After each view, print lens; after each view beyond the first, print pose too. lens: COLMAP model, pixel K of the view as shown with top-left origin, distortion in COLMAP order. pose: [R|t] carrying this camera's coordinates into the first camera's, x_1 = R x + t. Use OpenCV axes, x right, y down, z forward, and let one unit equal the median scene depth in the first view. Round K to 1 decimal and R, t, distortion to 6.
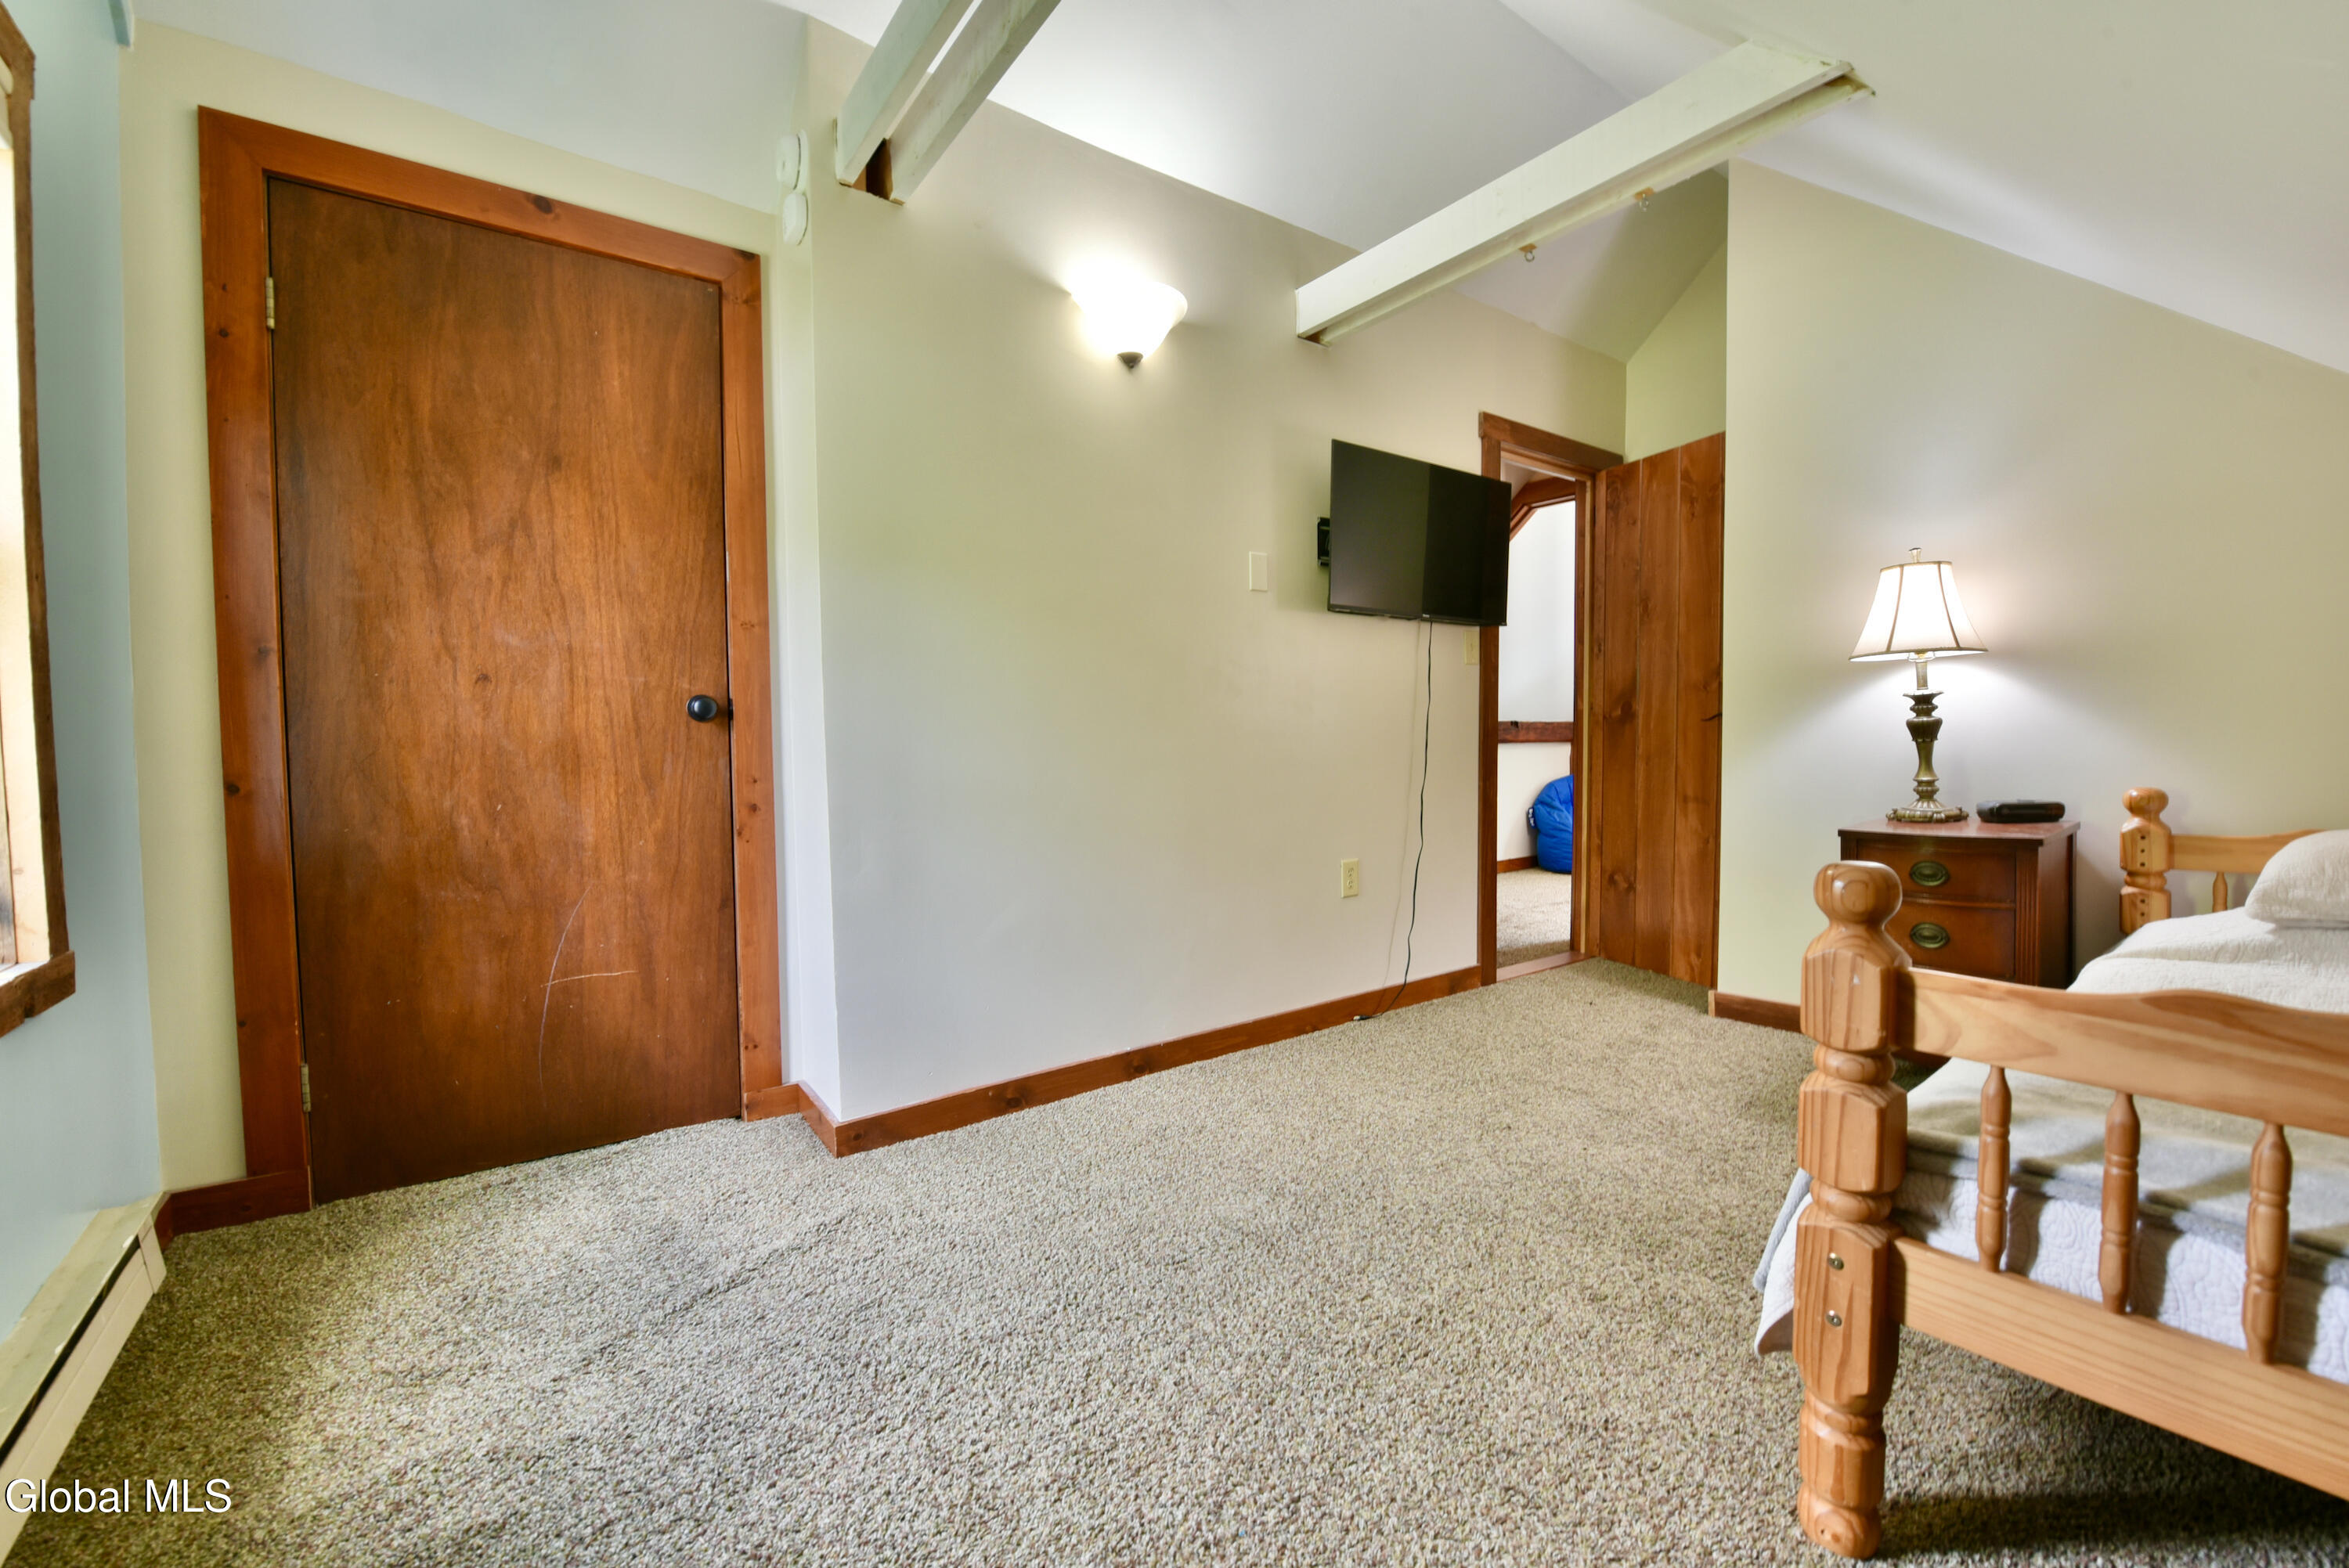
lens RADIAL K [[941.0, 0, 1175.7], [0, 941.0, 782.3], [0, 0, 1]] dist [-0.020371, -0.000755]
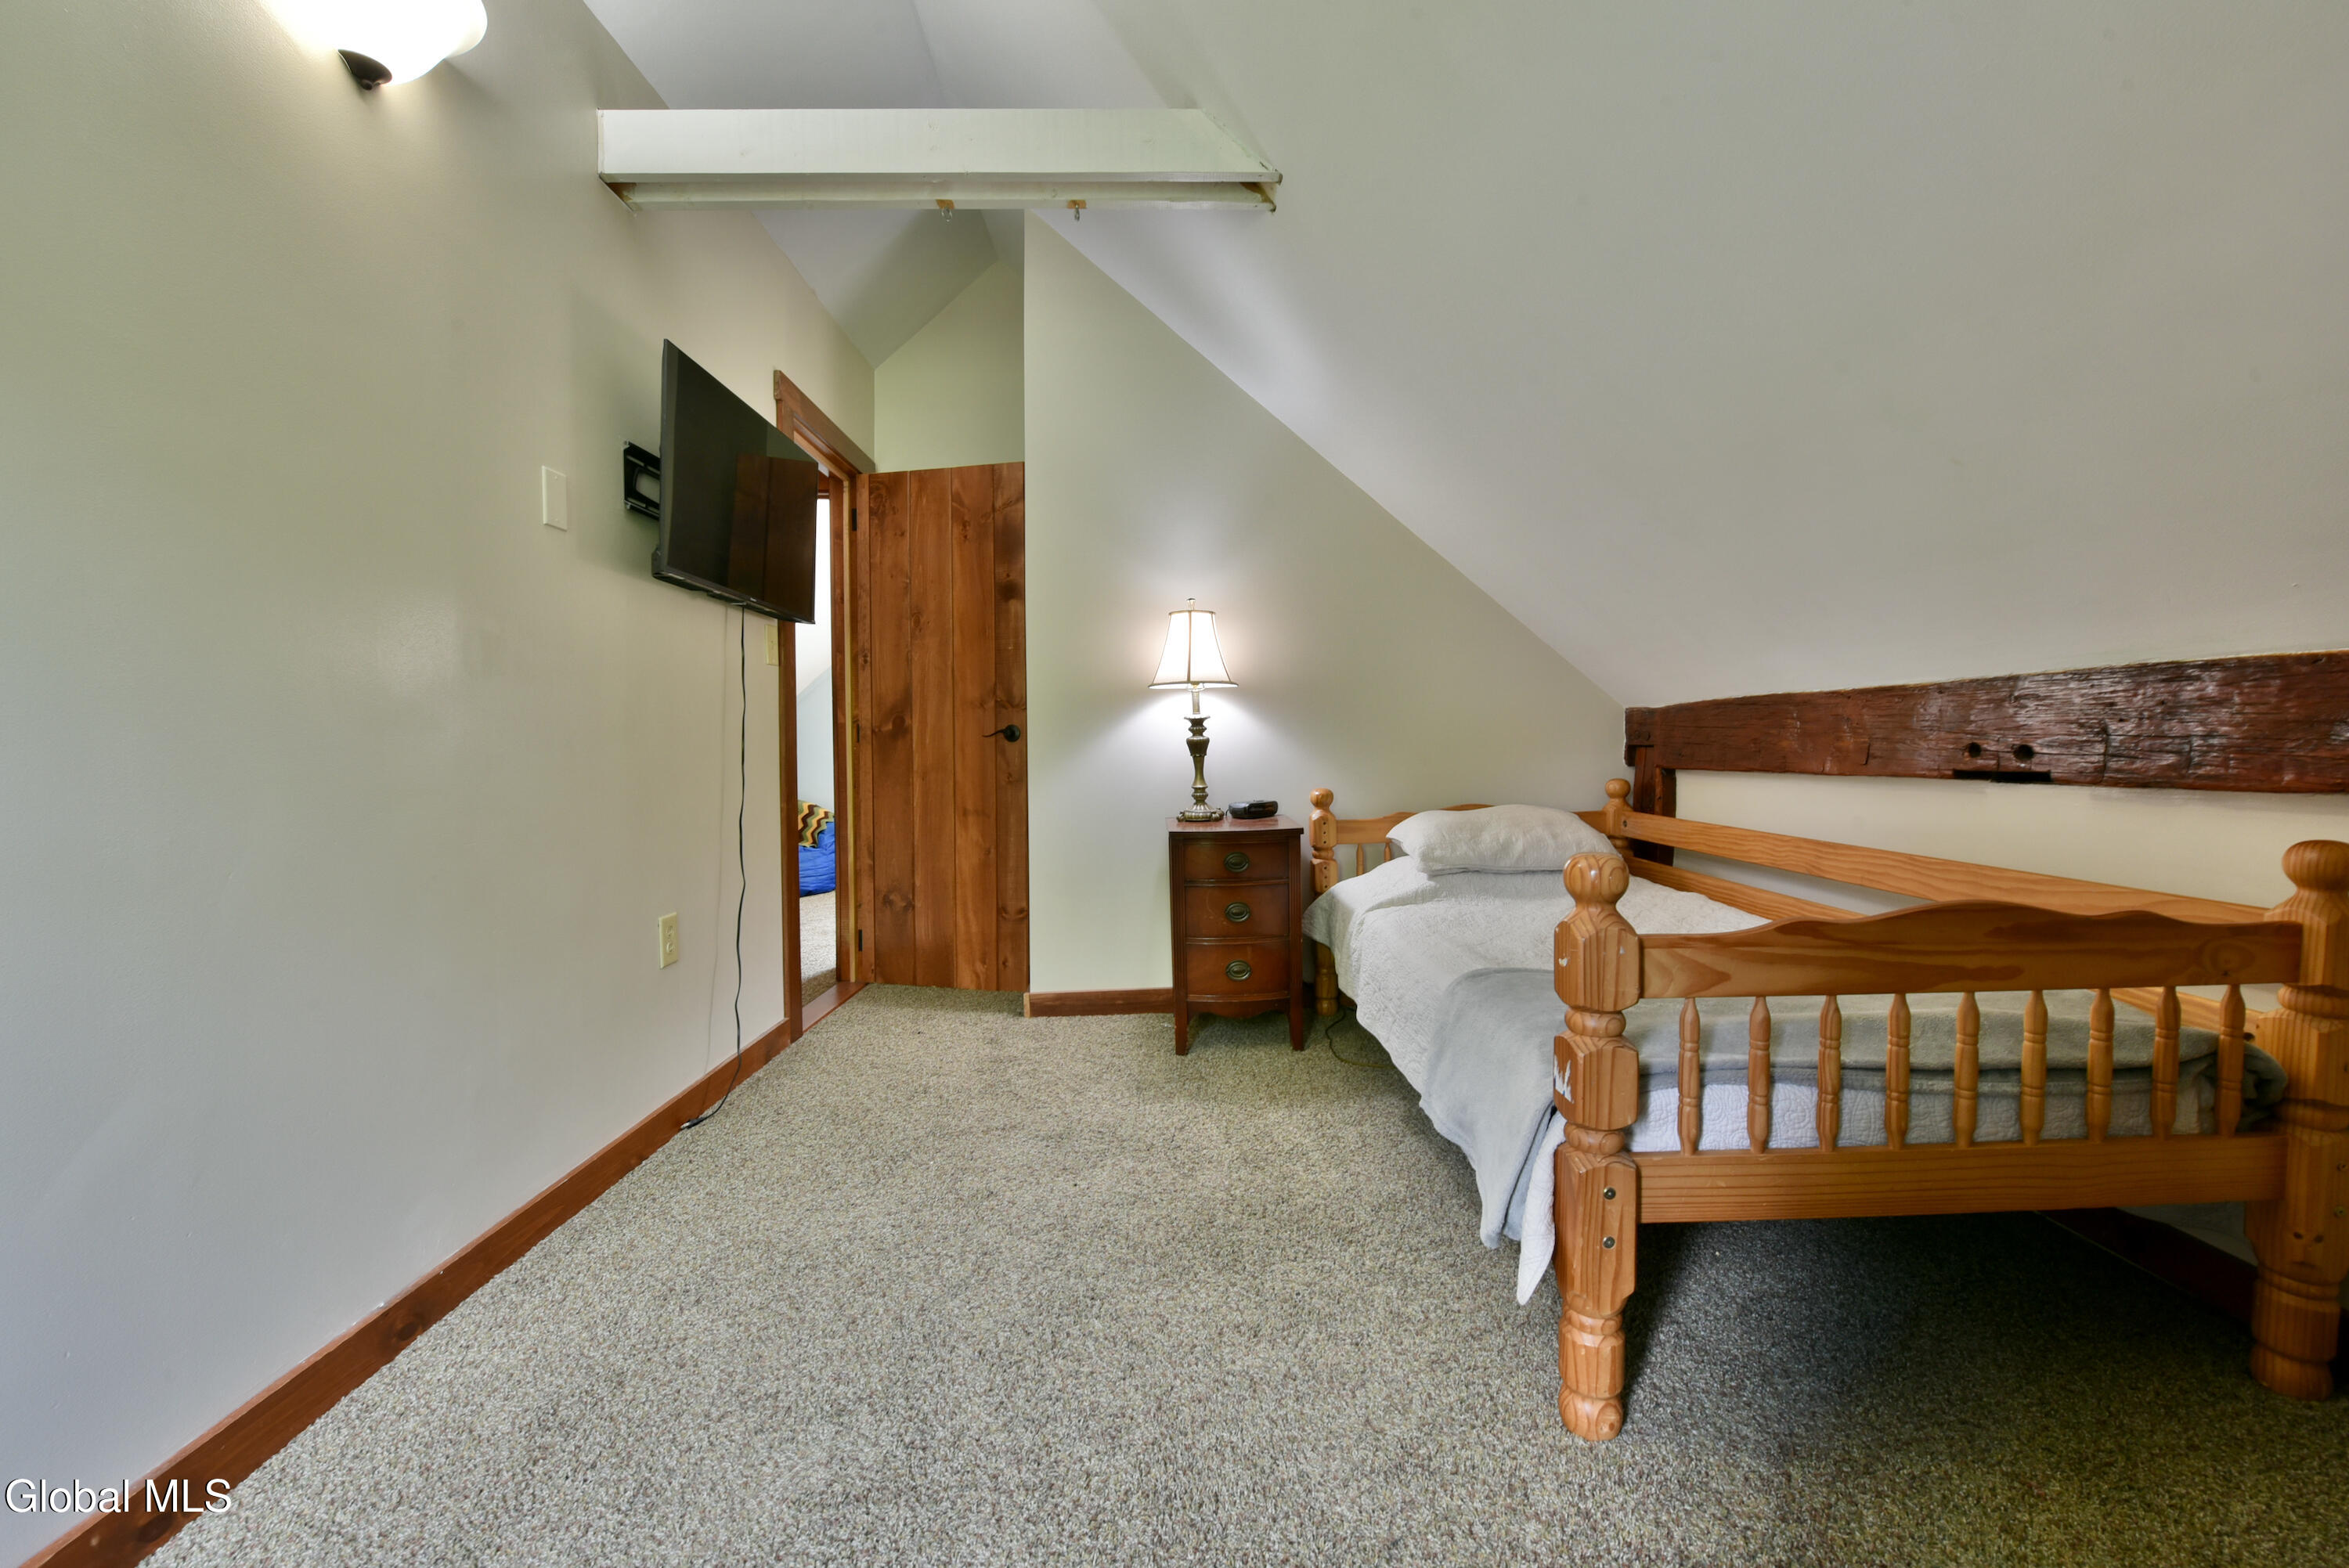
lens RADIAL K [[936.1, 0, 1178.5], [0, 936.1, 786.5], [0, 0, 1]] dist [-0.014510, -0.004228]
pose [[0.573289, -0.023784, 0.819008, -0.198158], [0.035855, 0.999349, 0.003923, -0.008225], [-0.818568, 0.027117, 0.573769, 0.267267]]
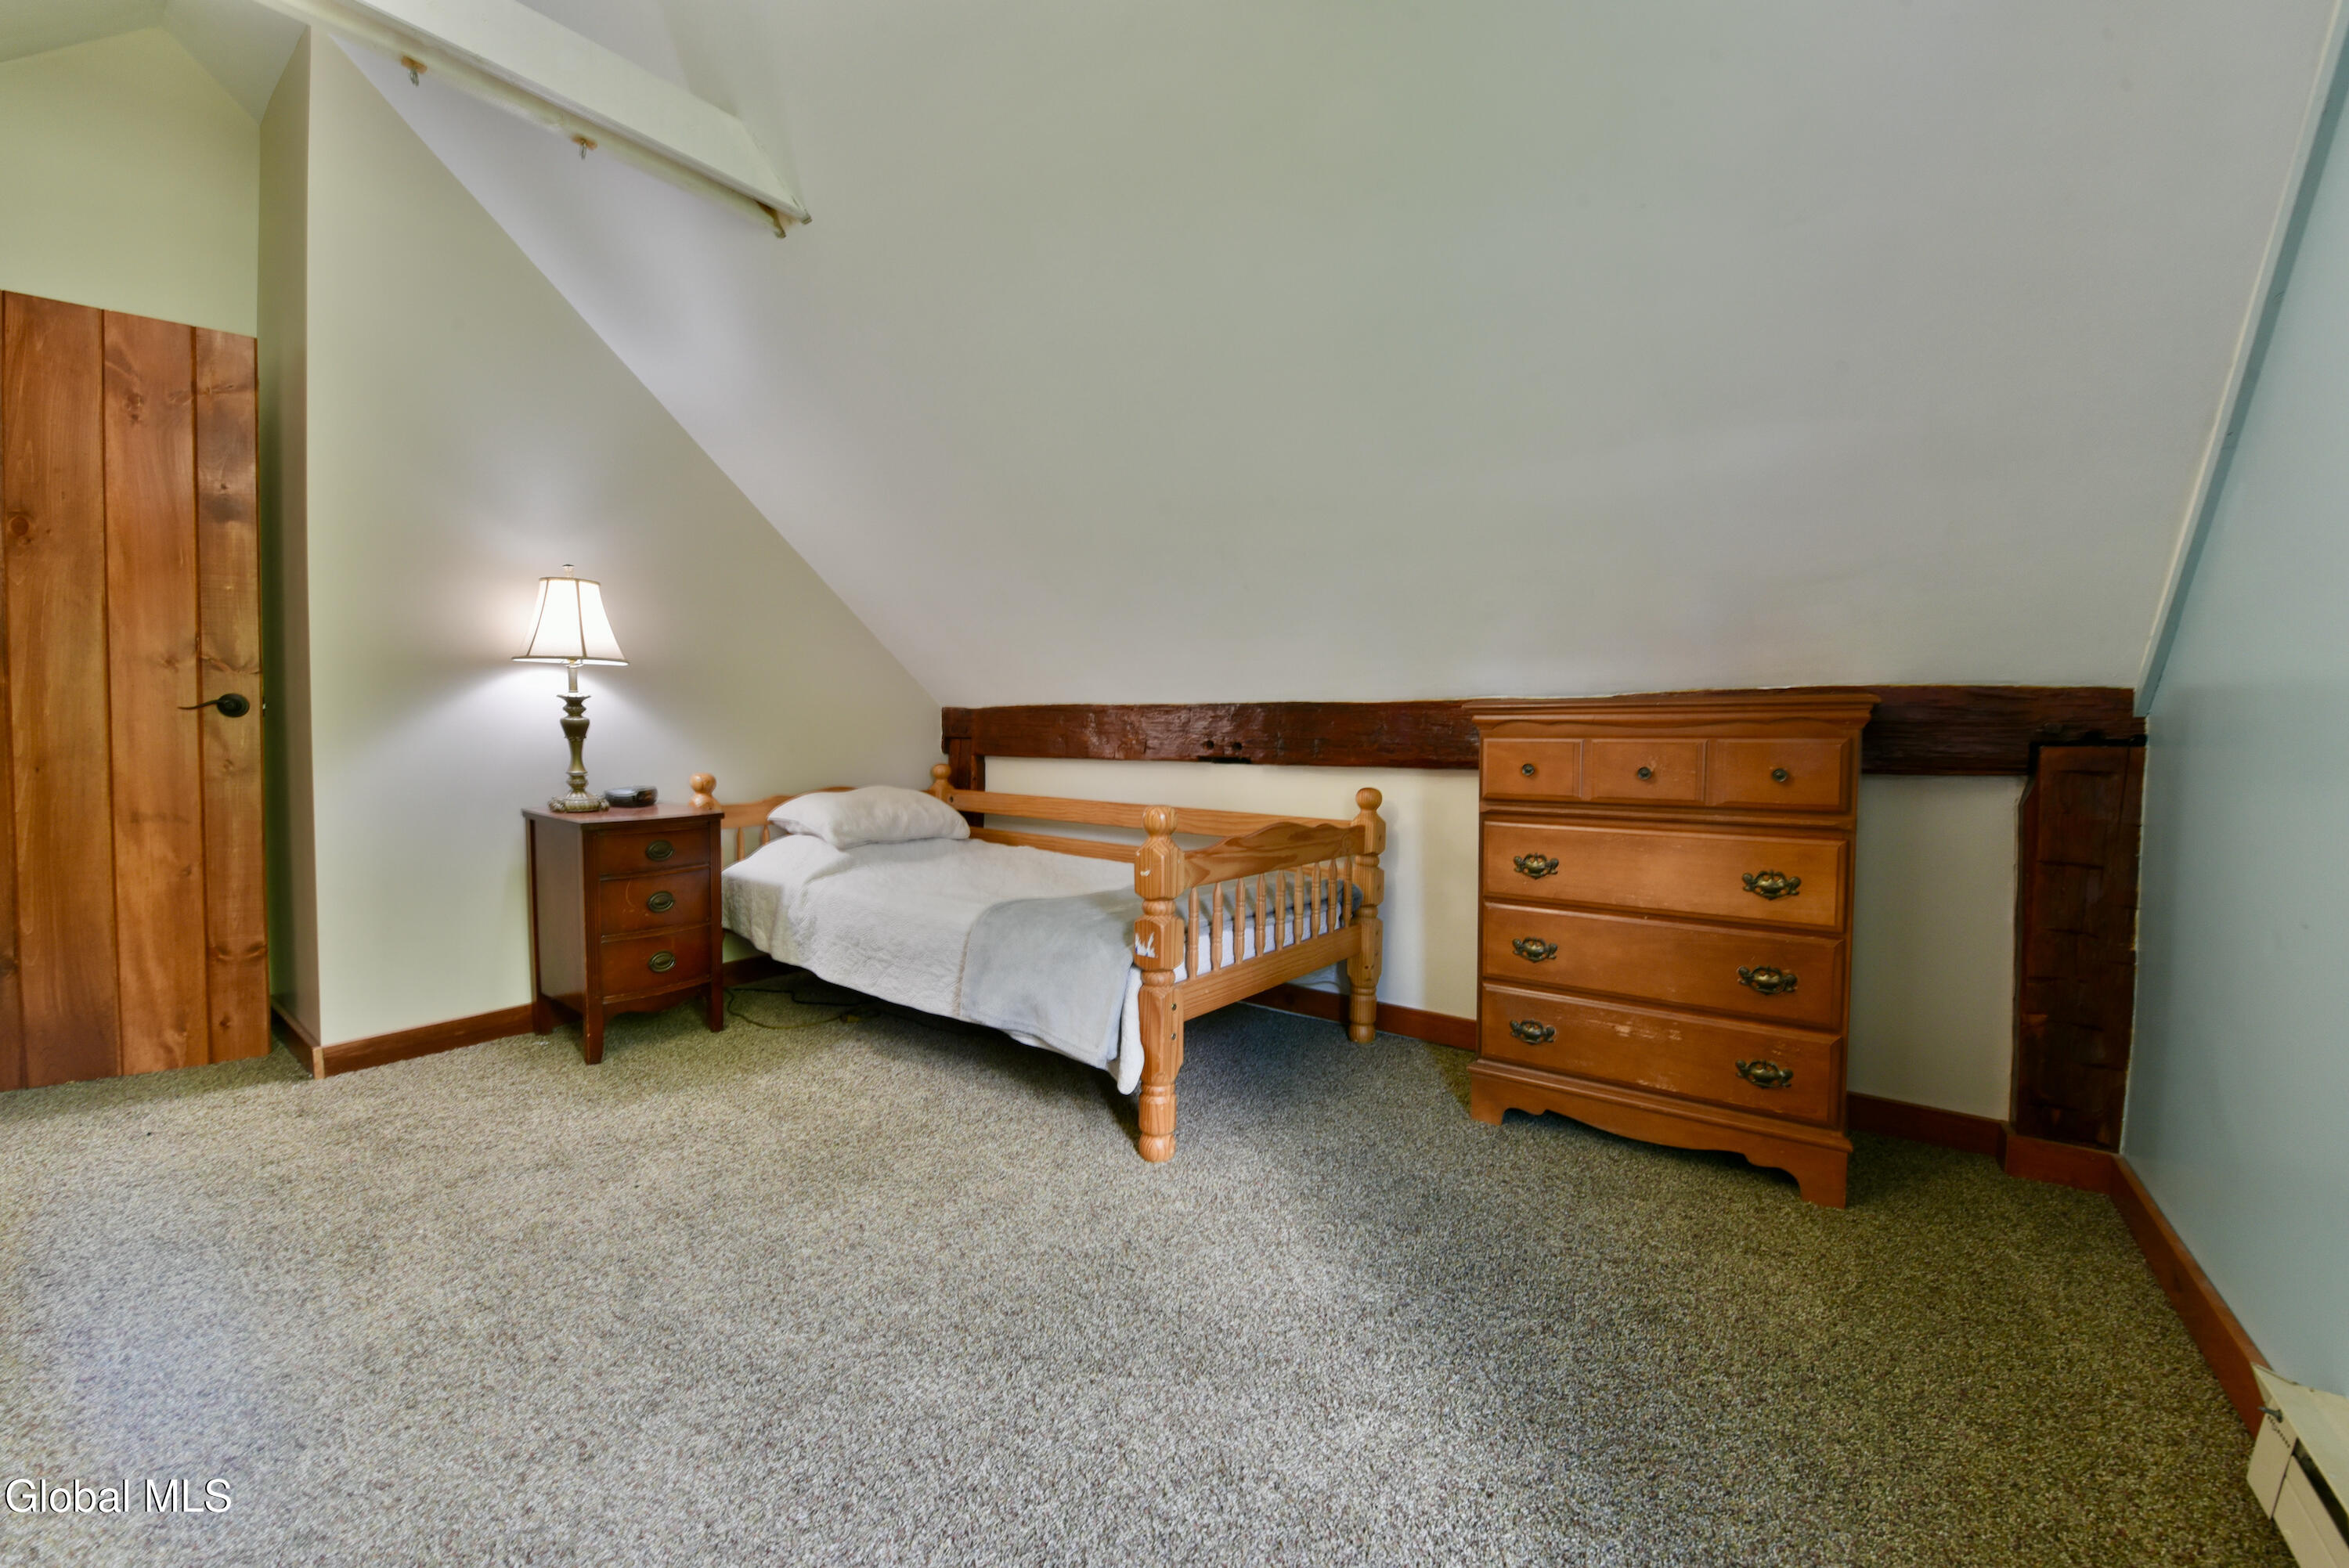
lens RADIAL K [[941.0, 0, 1175.7], [0, 941.0, 782.3], [0, 0, 1]] dist [-0.020371, -0.000755]
pose [[-0.292544, -0.033365, 0.955670, -0.420914], [0.032673, 0.998459, 0.044861, -0.017409], [-0.955694, 0.044348, -0.291003, 0.551838]]
